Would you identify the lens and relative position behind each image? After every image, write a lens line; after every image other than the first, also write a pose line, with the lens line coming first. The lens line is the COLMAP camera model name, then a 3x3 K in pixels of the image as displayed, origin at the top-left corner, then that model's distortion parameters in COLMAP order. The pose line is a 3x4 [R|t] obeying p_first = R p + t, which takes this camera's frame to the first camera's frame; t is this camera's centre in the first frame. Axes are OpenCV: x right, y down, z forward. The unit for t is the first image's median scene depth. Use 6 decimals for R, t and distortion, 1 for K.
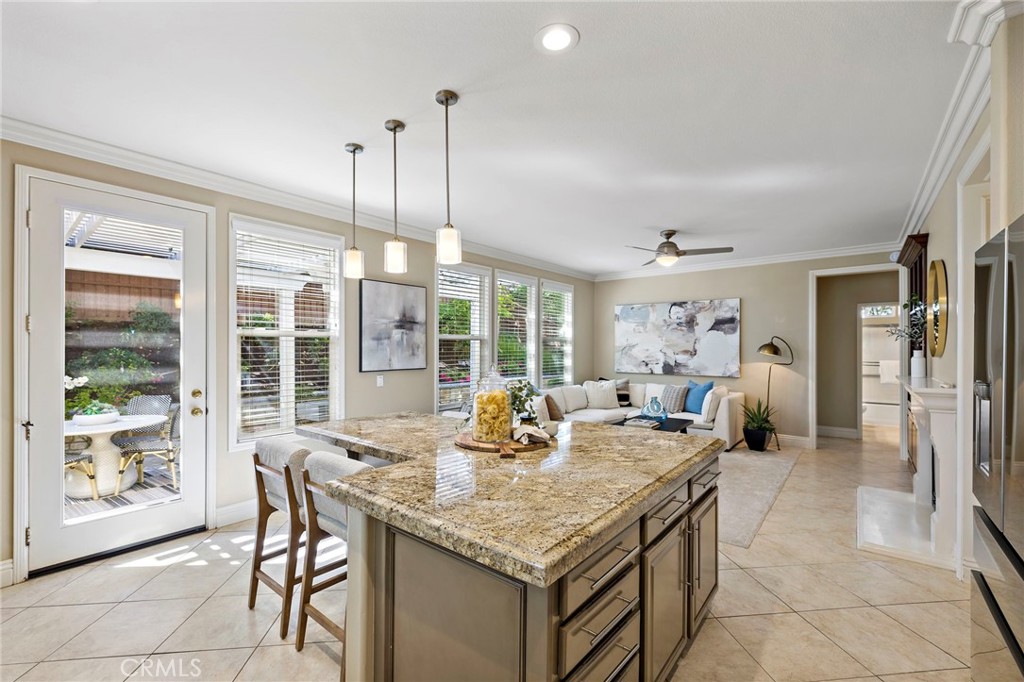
lens RADIAL K [[436.6, 0, 521.1], [0, 436.6, 343.5], [0, 0, 1]] dist [0.003385, 0.000170]
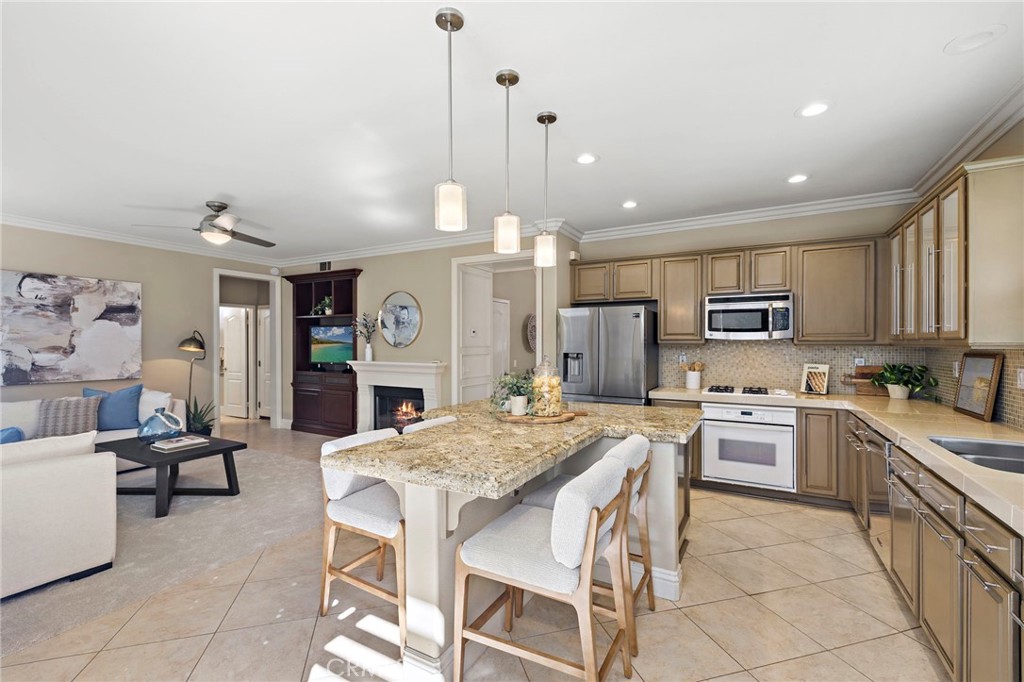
lens RADIAL K [[436.6, 0, 515.5], [0, 436.6, 340.3], [0, 0, 1]] dist [0.003385, 0.000170]
pose [[-0.182022, 0.000701, 0.983294, -0.610037], [-0.011503, 0.999930, -0.002843, -0.000270], [-0.983227, -0.011829, -0.182002, 0.594185]]
